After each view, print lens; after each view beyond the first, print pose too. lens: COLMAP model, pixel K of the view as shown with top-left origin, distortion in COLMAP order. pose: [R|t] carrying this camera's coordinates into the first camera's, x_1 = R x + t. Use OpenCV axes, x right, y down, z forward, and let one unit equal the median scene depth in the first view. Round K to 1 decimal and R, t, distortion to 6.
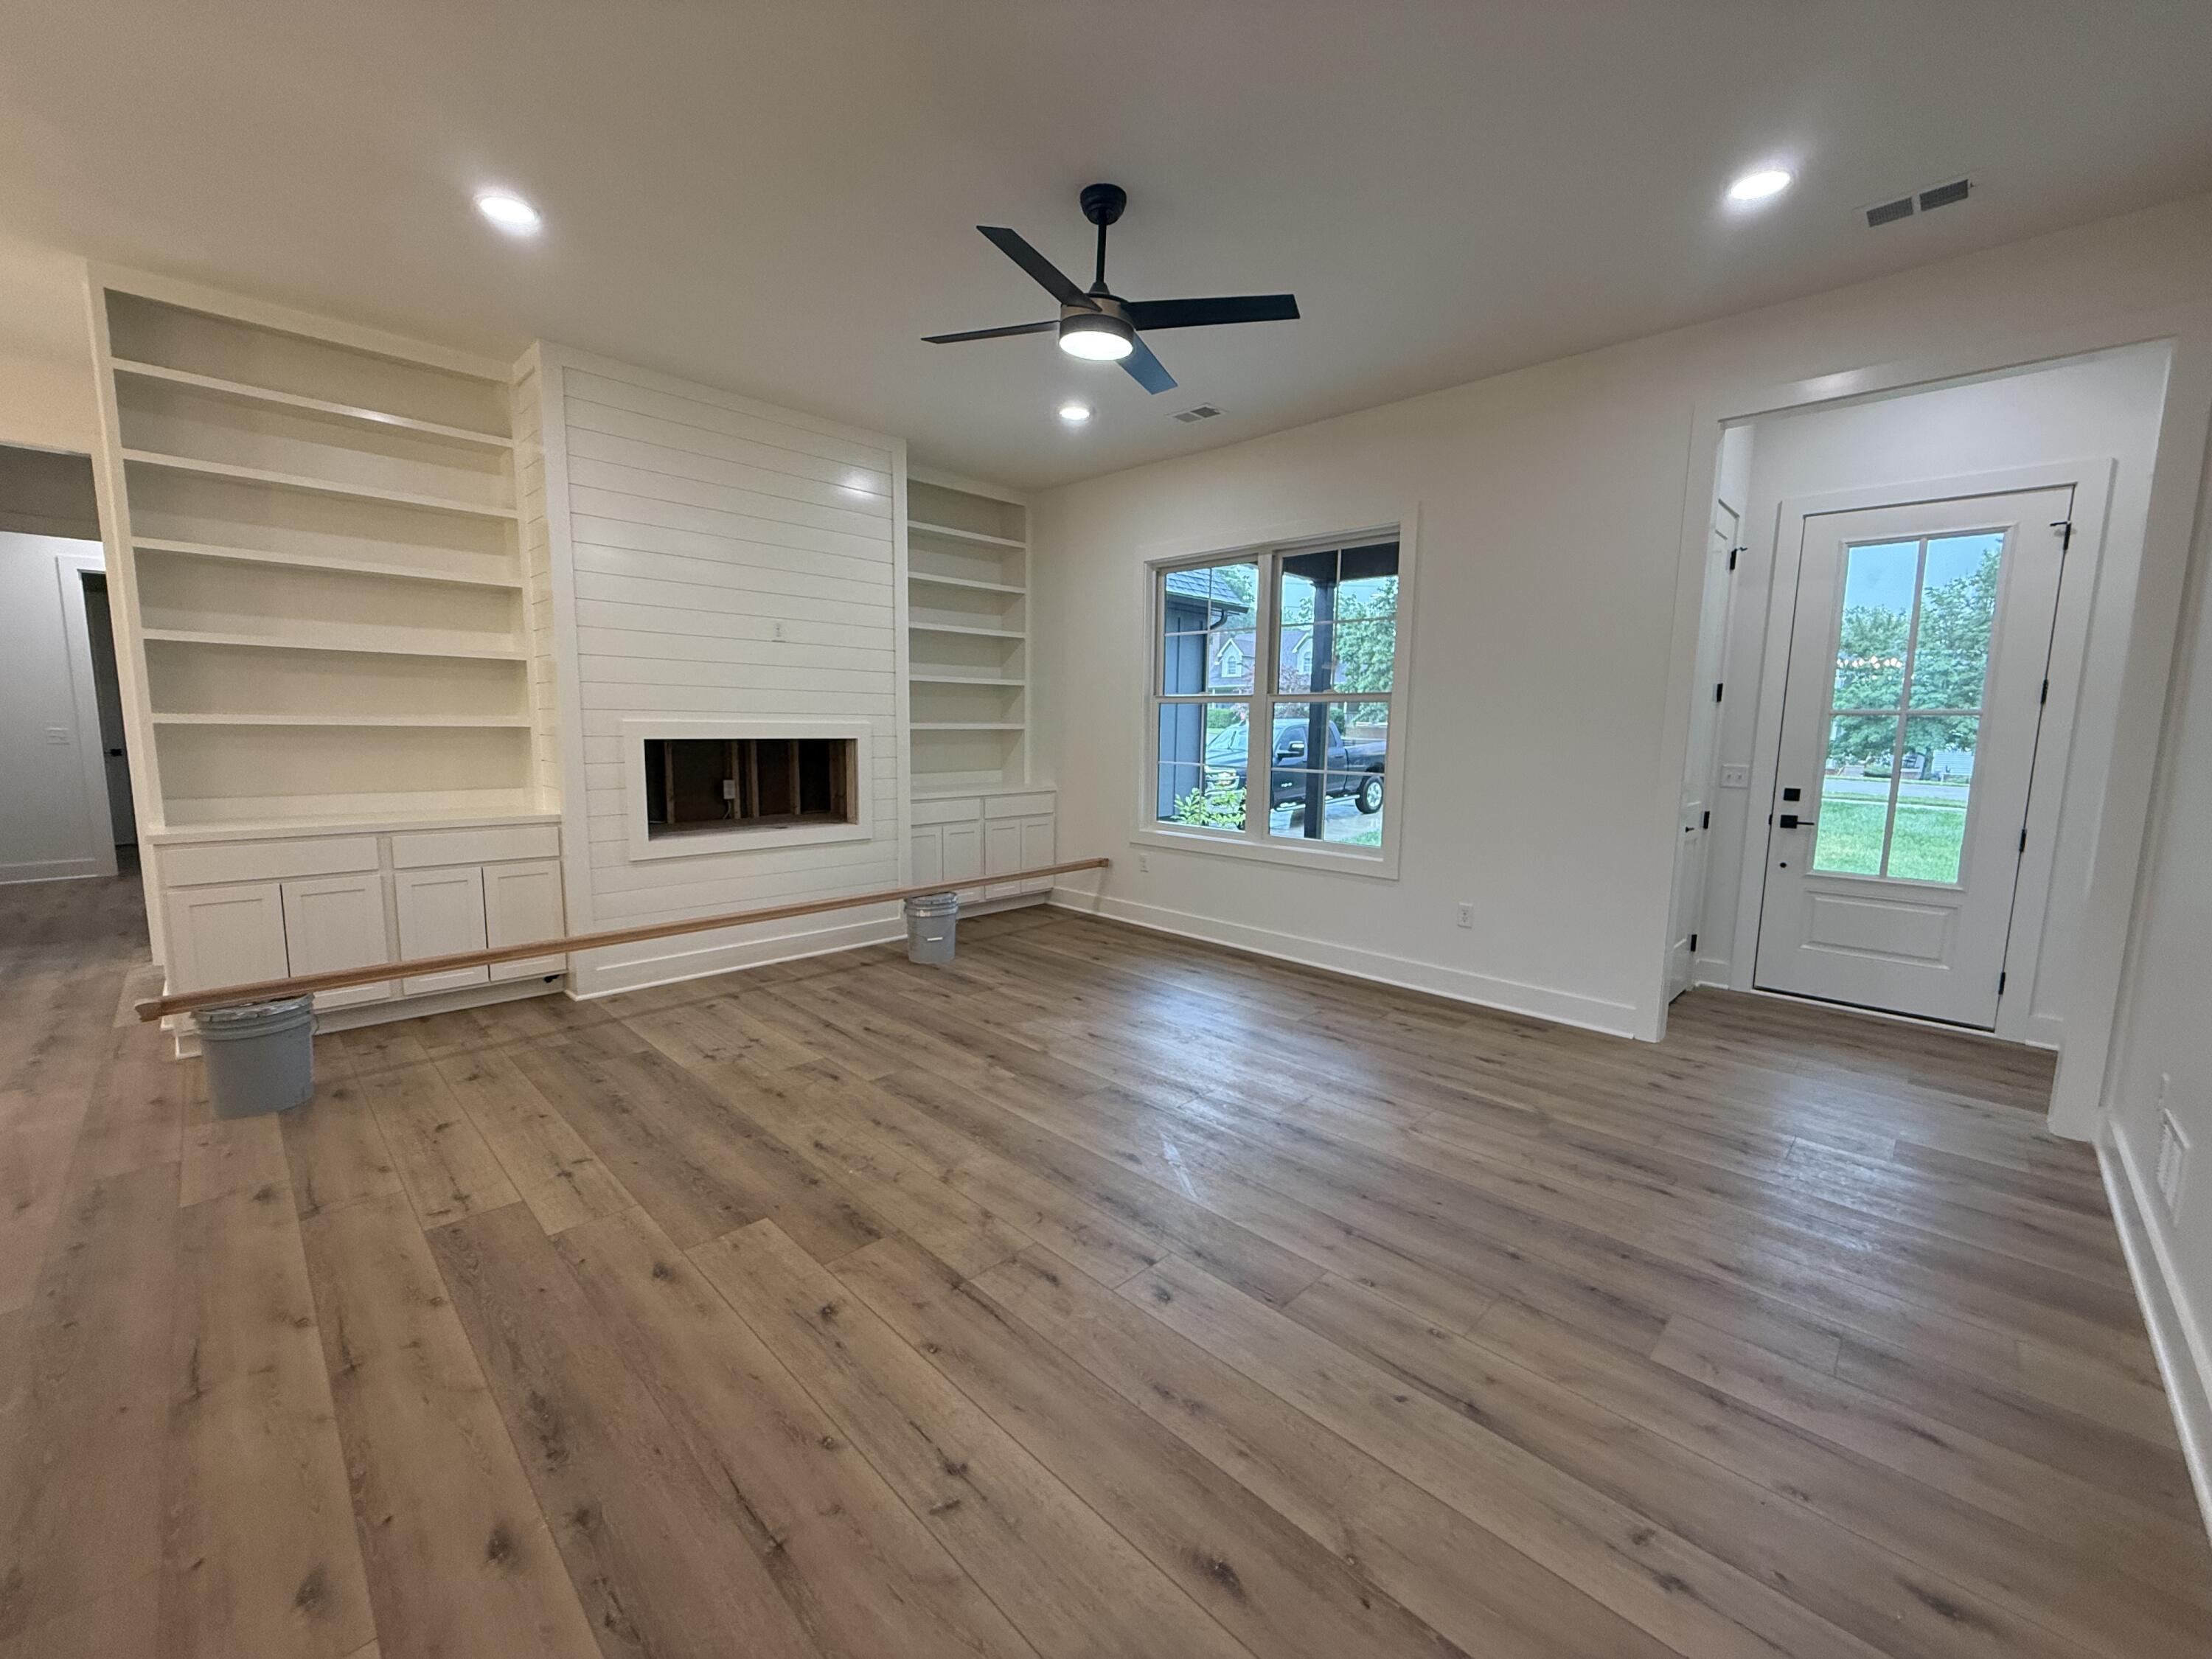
lens RADIAL K [[881.0, 0, 1100.8], [0, 881.0, 827.4], [0, 0, 1]] dist [-0.001694, 0.000594]
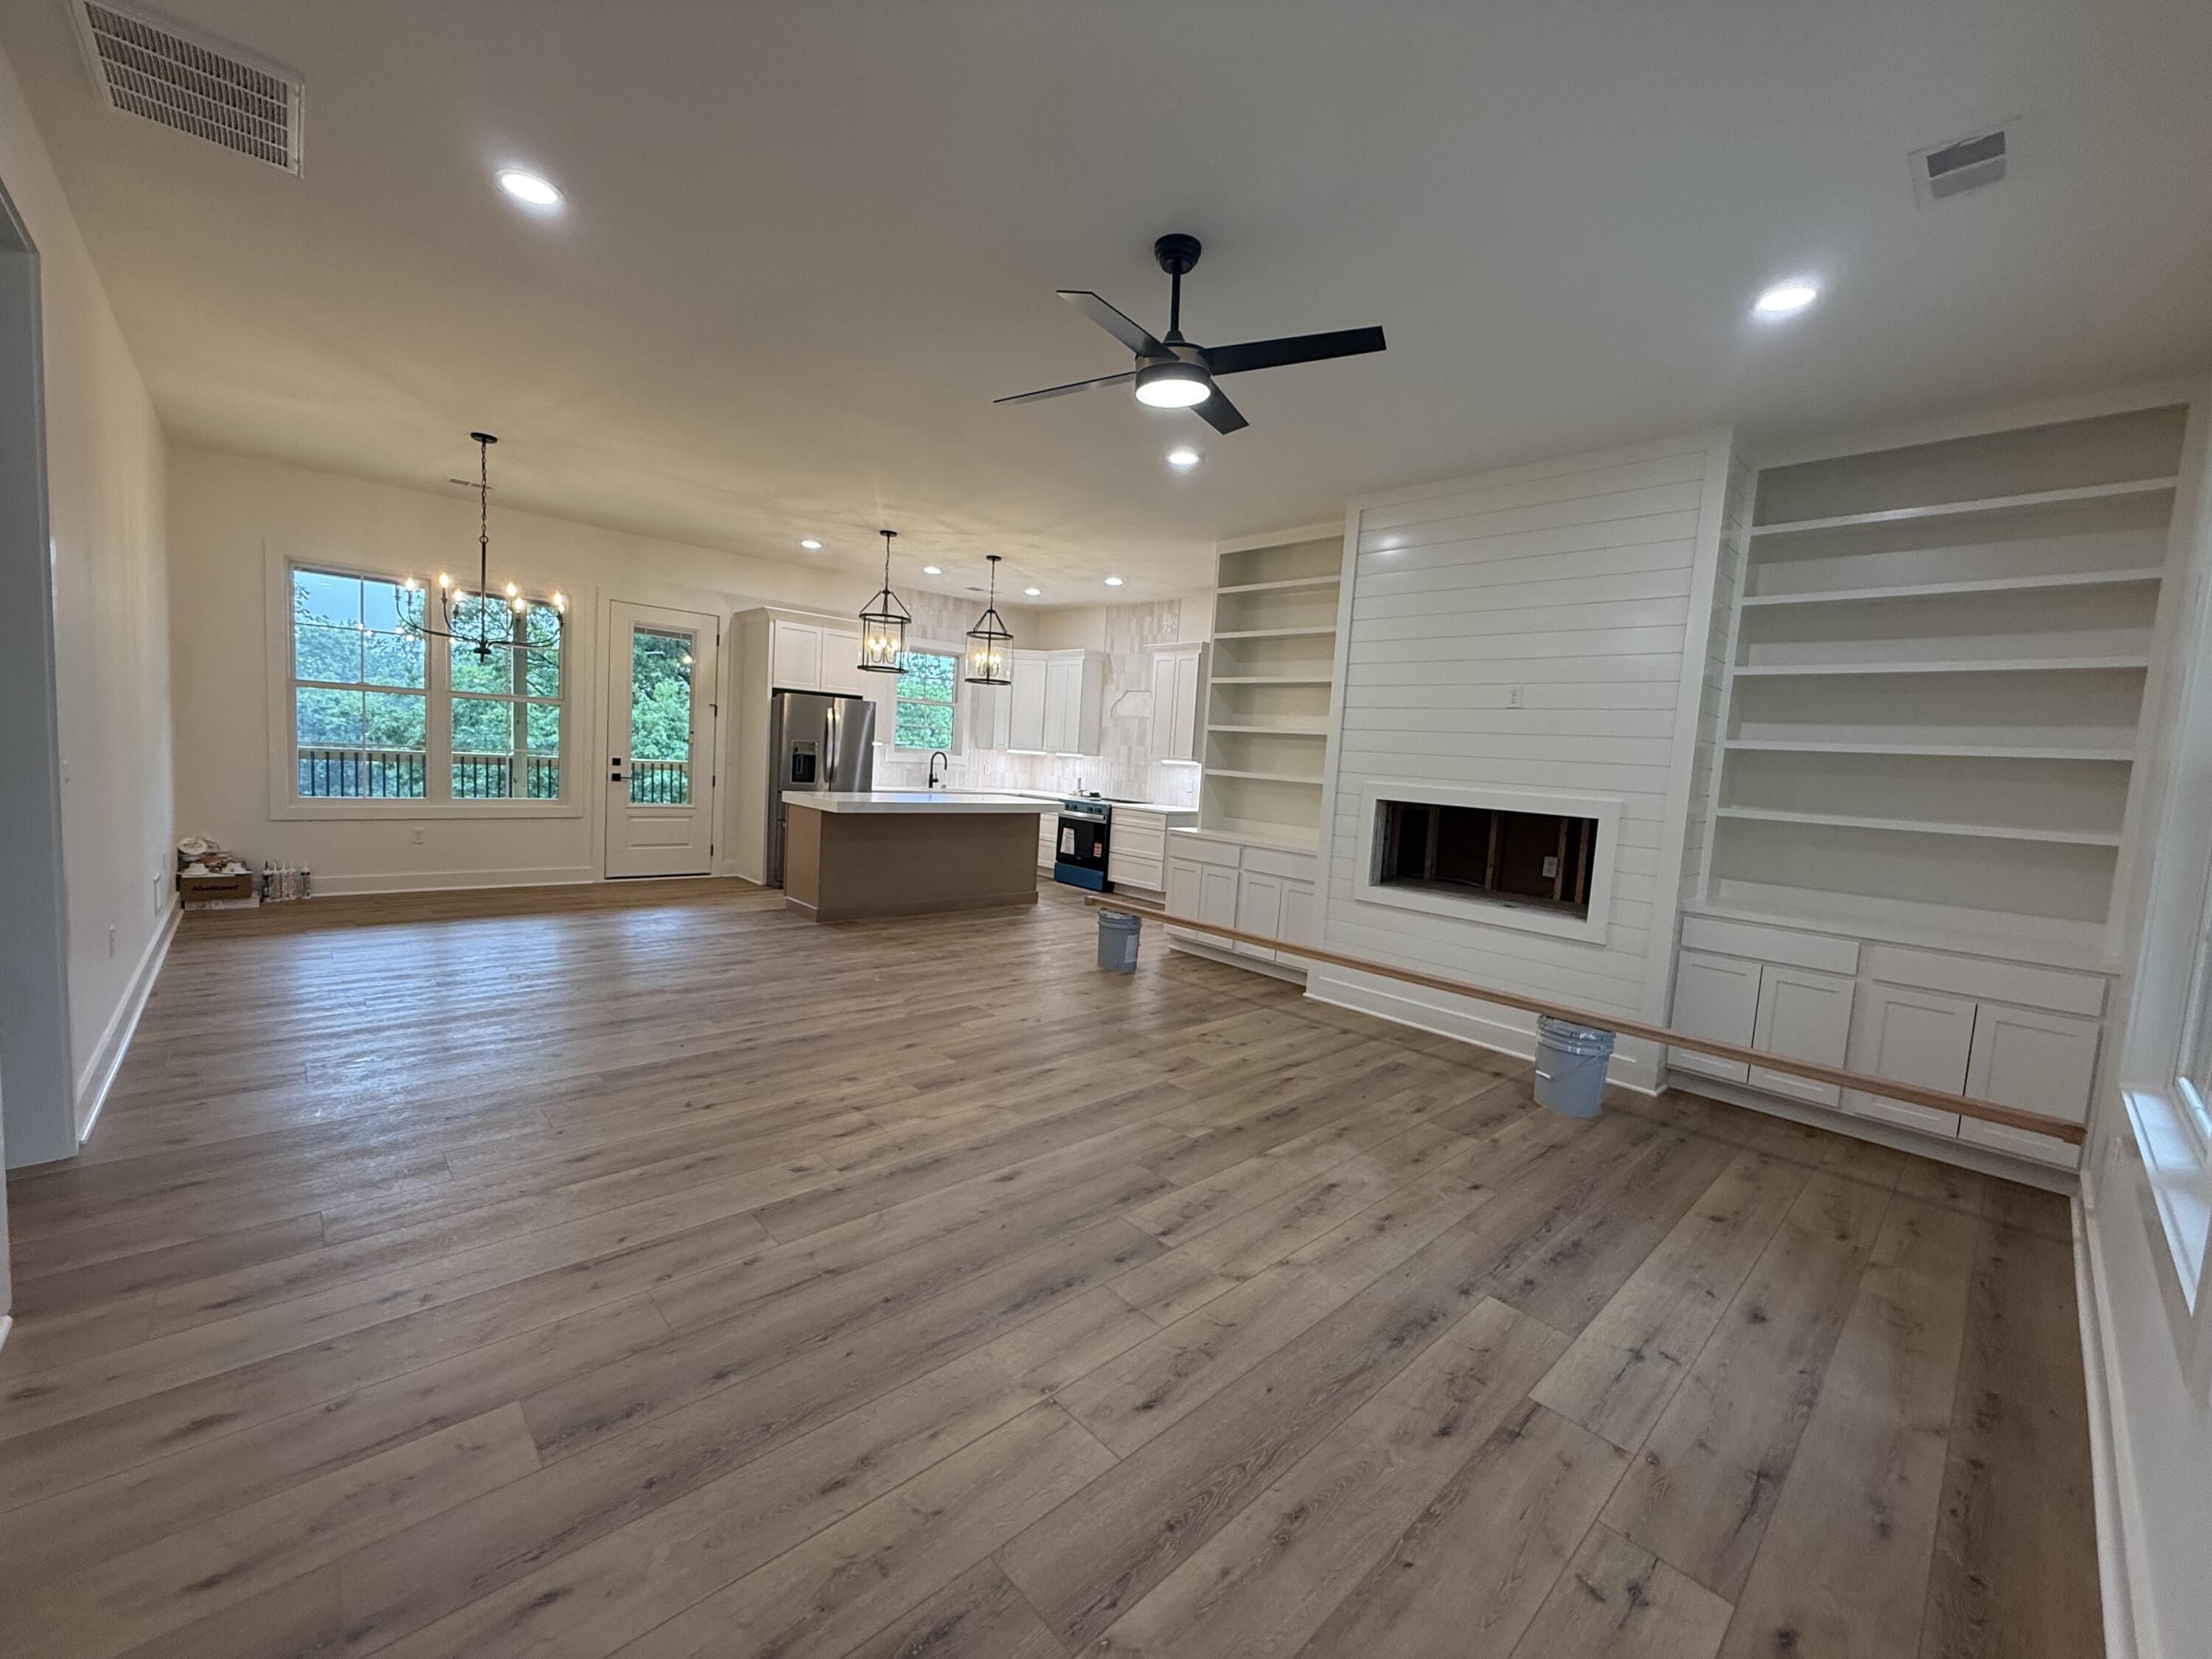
lens RADIAL K [[881.0, 0, 1097.5], [0, 881.0, 825.0], [0, 0, 1]] dist [-0.001694, 0.000594]
pose [[-0.040816, 0.064294, -0.997096, 0.713376], [-0.181493, 0.980849, 0.070675, -0.087675], [0.982545, 0.183851, -0.028365, 0.724607]]
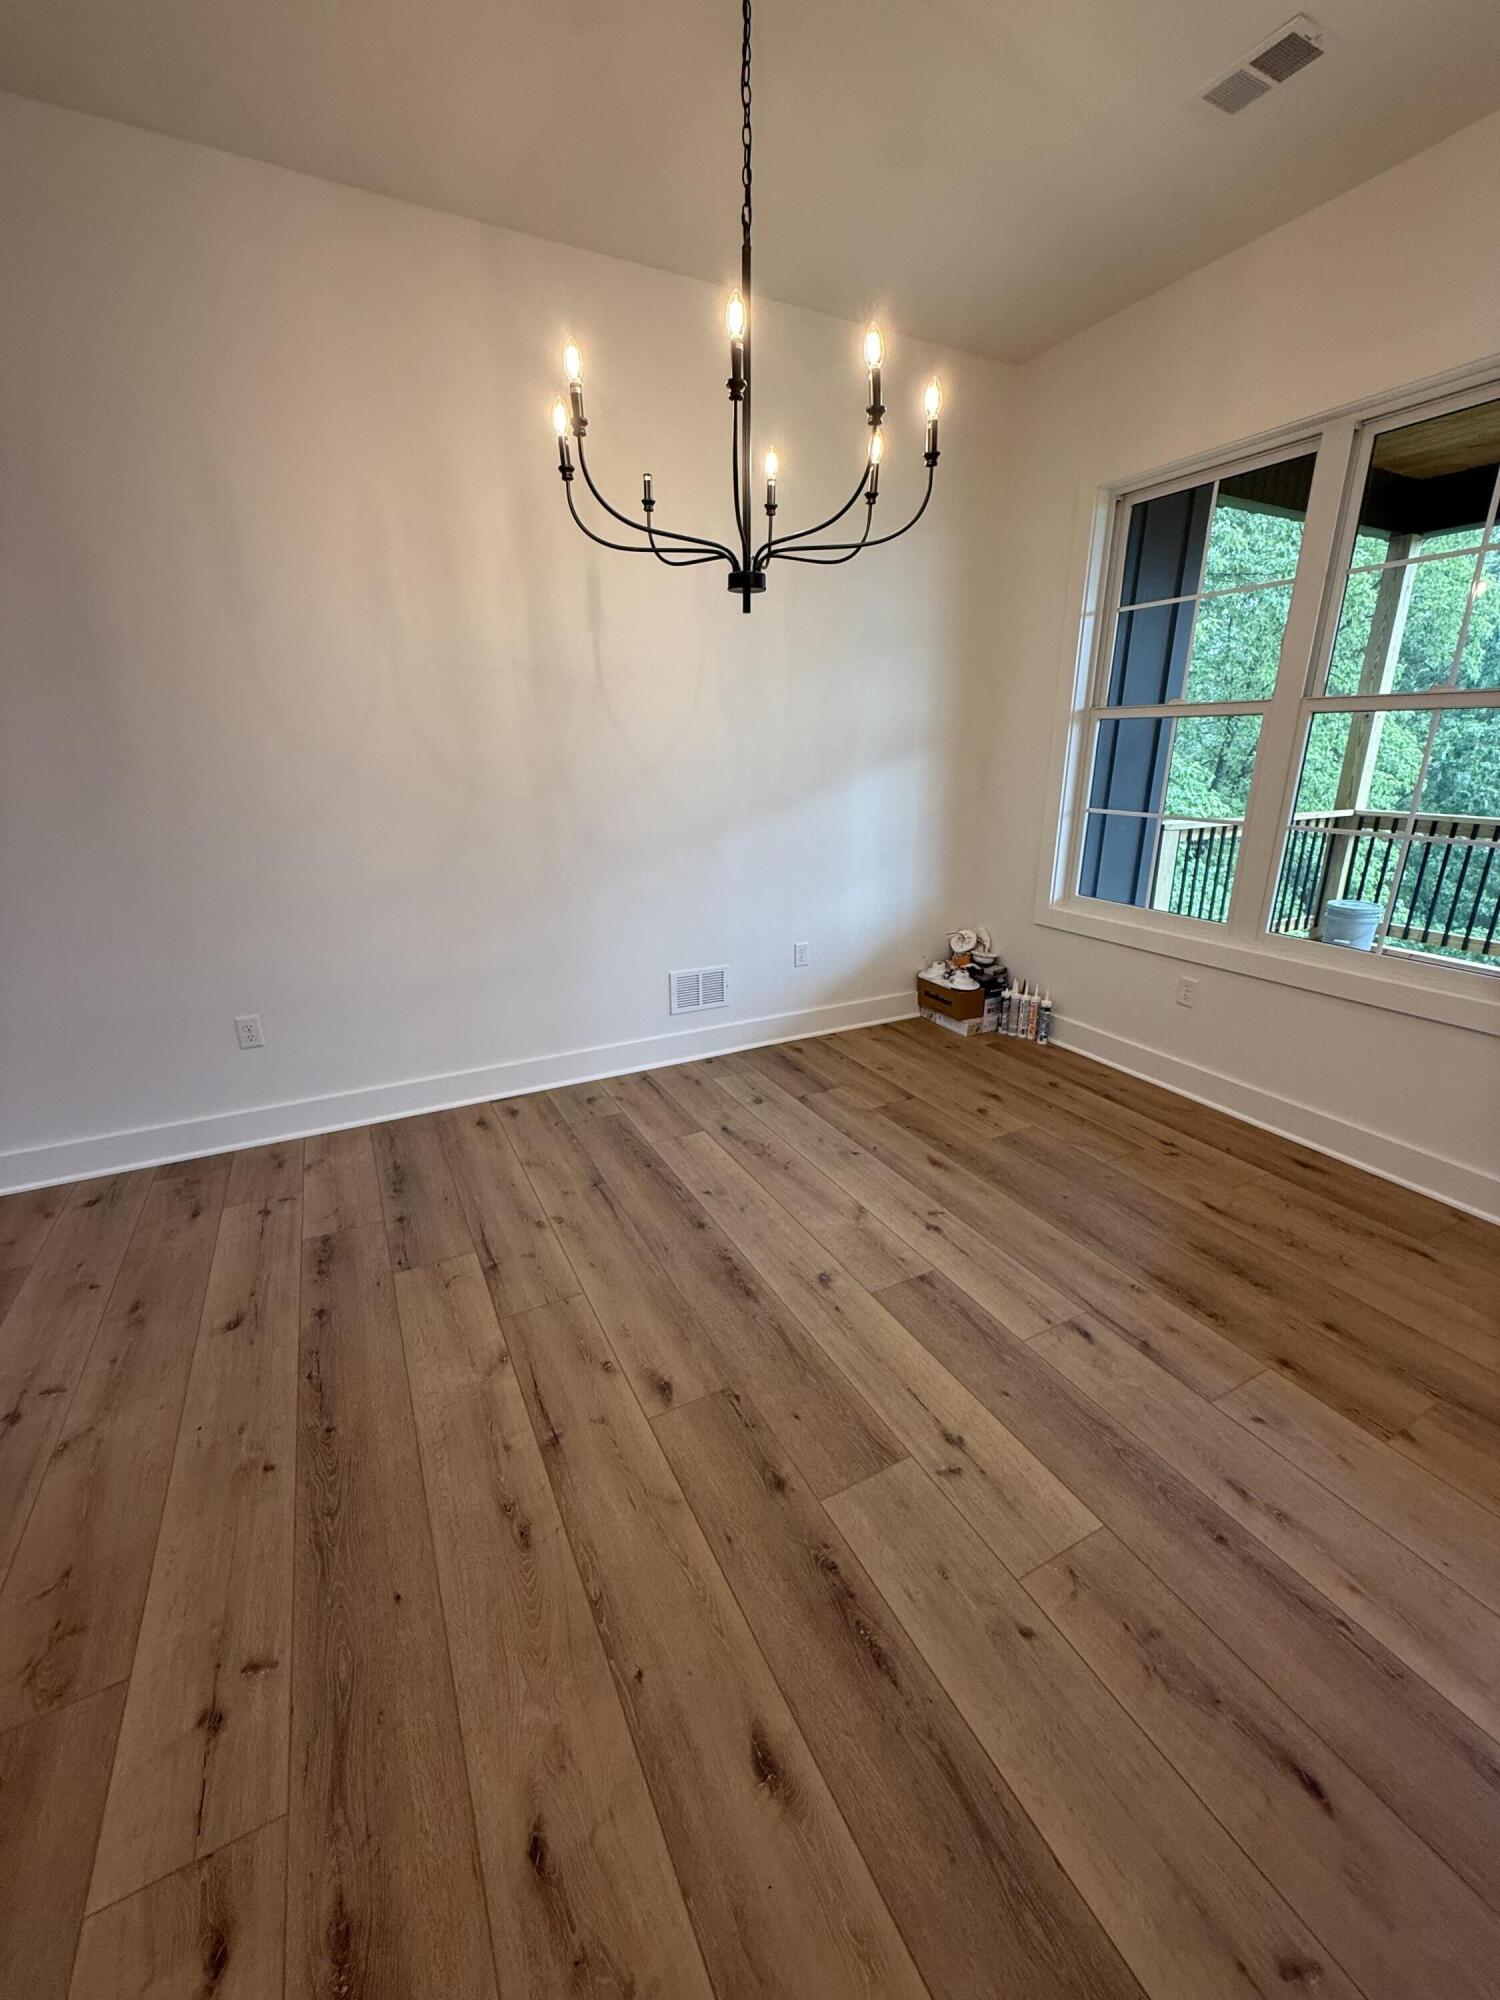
lens RADIAL K [[796.5, 0, 747.0], [0, 796.5, 991.3], [0, 0, 1]] dist [-0.001694, 0.000594]
pose [[-0.951796, -0.103215, 0.288843, -0.708565], [0.024806, 0.912697, 0.407883, -0.055530], [-0.305726, 0.395386, -0.866142, 0.248302]]
